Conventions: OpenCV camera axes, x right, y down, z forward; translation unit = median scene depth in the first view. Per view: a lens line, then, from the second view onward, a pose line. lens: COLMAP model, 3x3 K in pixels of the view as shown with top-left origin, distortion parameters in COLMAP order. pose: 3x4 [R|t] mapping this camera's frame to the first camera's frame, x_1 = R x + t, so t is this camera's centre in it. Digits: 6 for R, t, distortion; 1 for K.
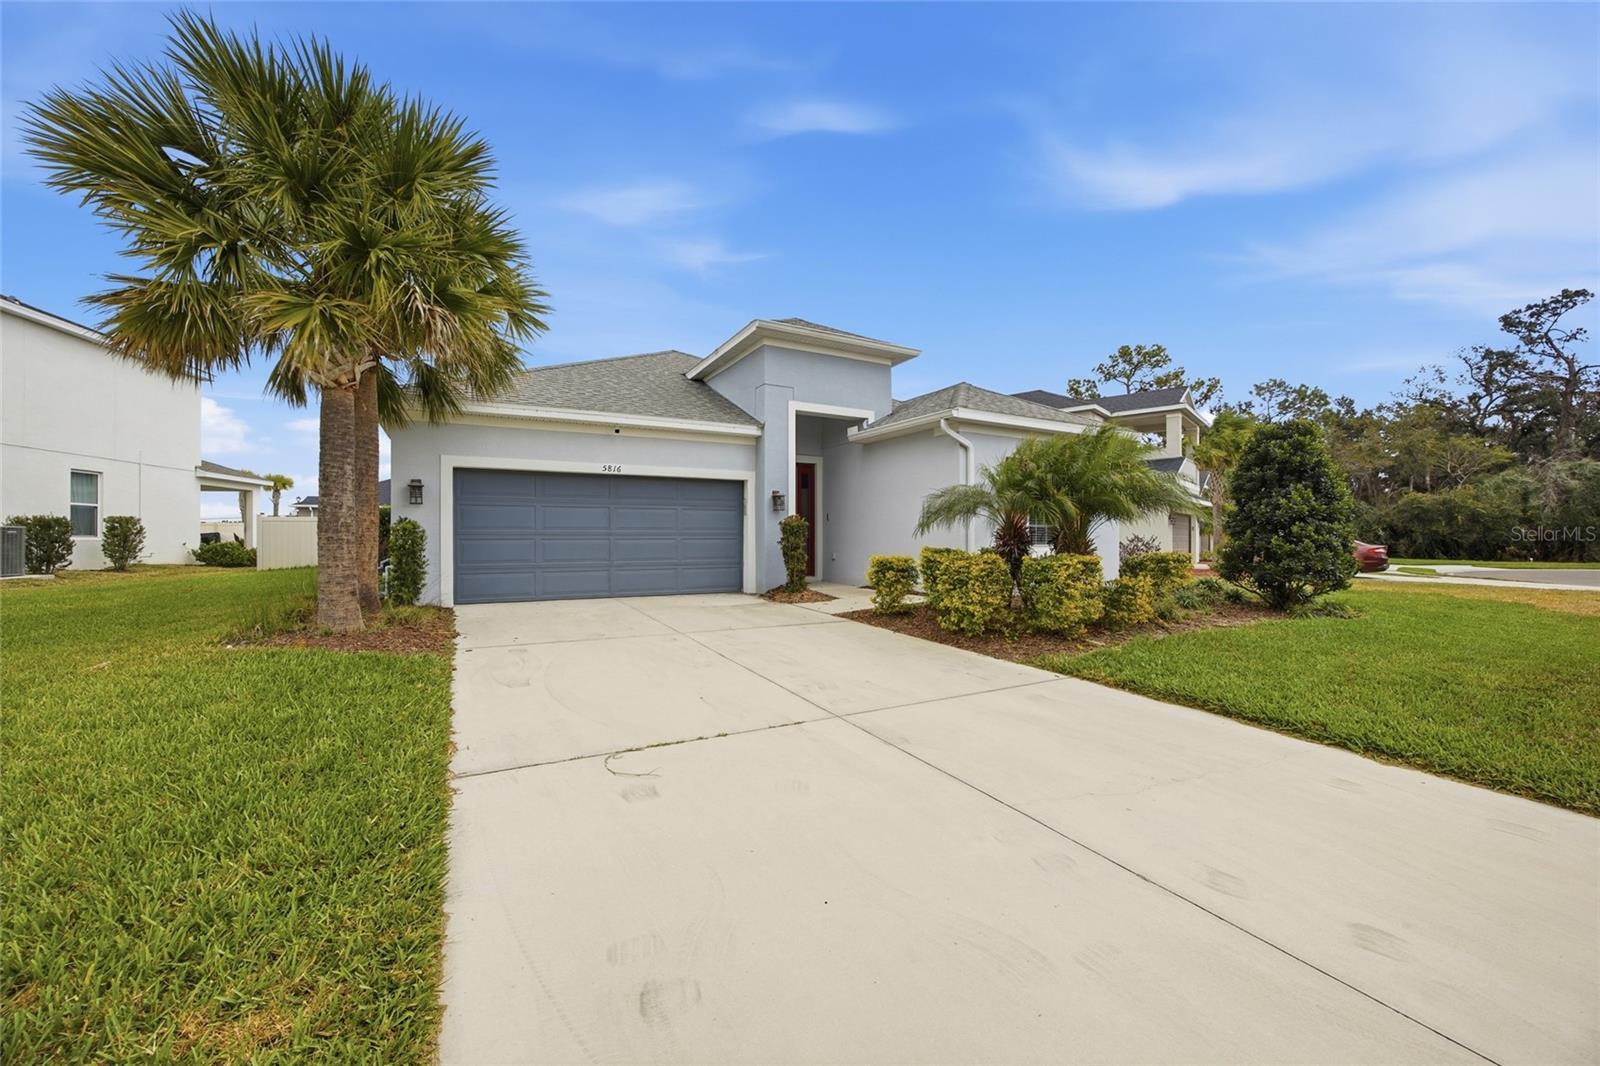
lens RADIAL K [[614.8, 0, 806.9], [0, 614.8, 534.9], [0, 0, 1]] dist [-0.021547, 0.004855]
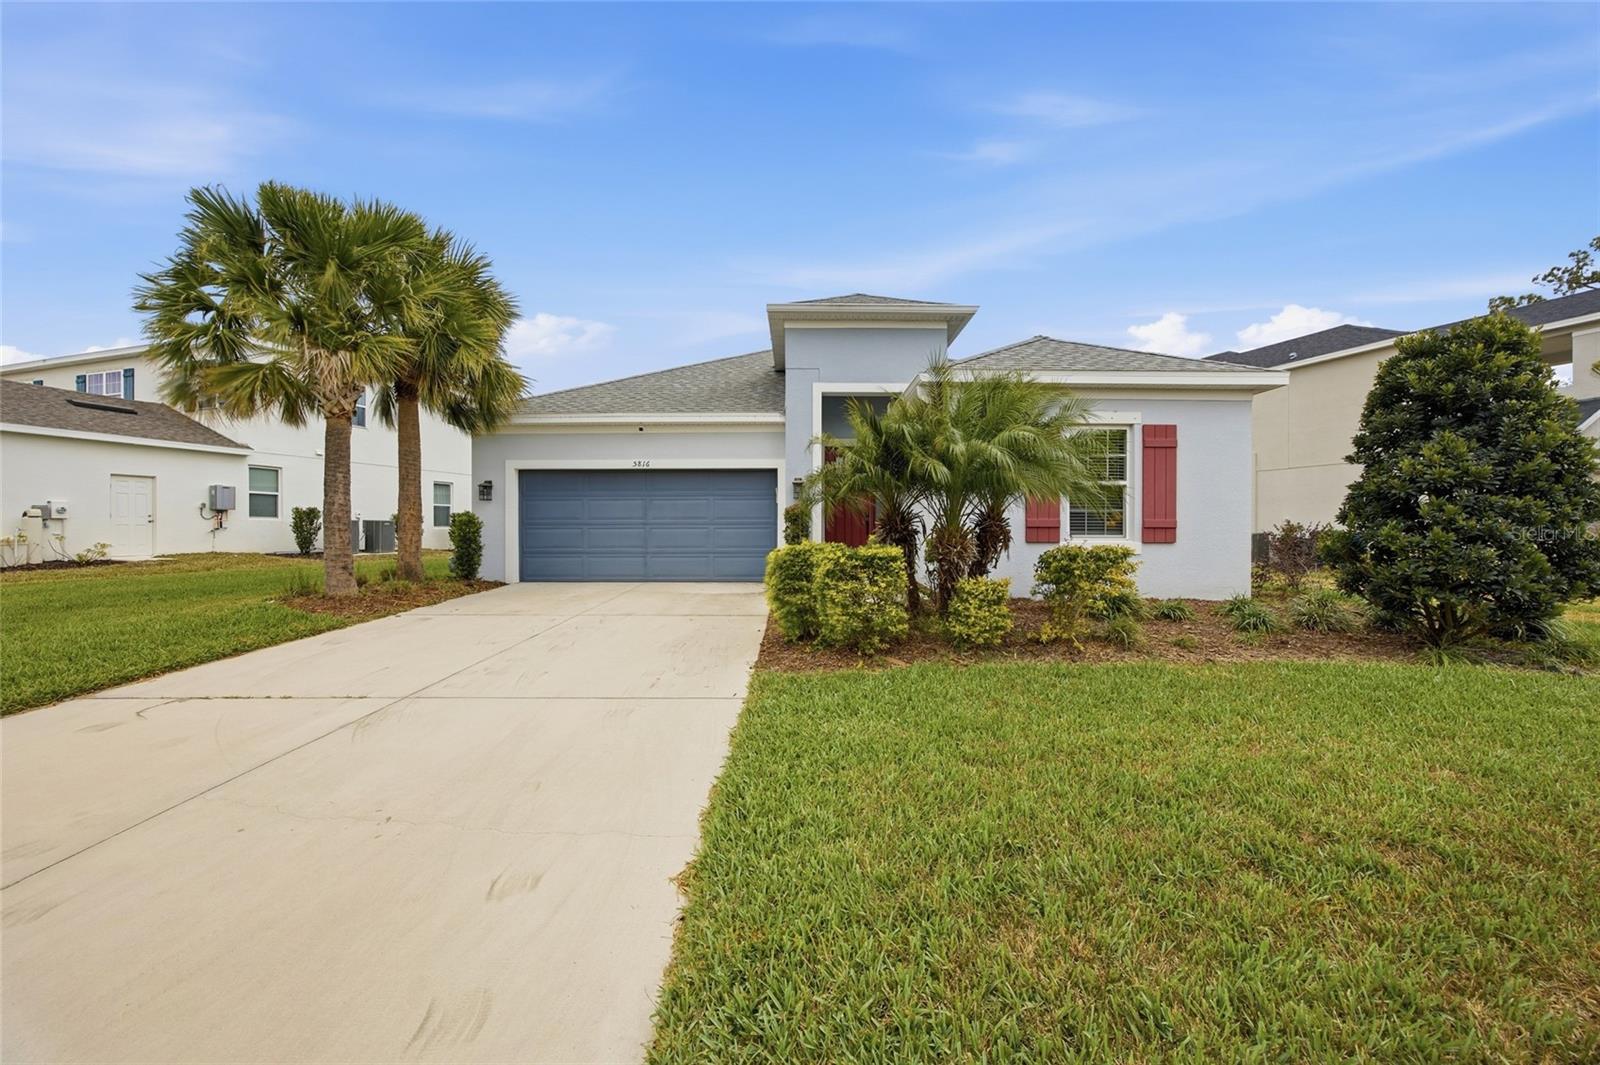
lens RADIAL K [[614.8, 0, 797.9], [0, 614.8, 522.6], [0, 0, 1]] dist [-0.021547, 0.004855]
pose [[0.879890, -0.006237, -0.475136, 0.450916], [0.004280, 0.999977, -0.005200, 0.003892], [0.475158, 0.002542, 0.879897, 0.165847]]
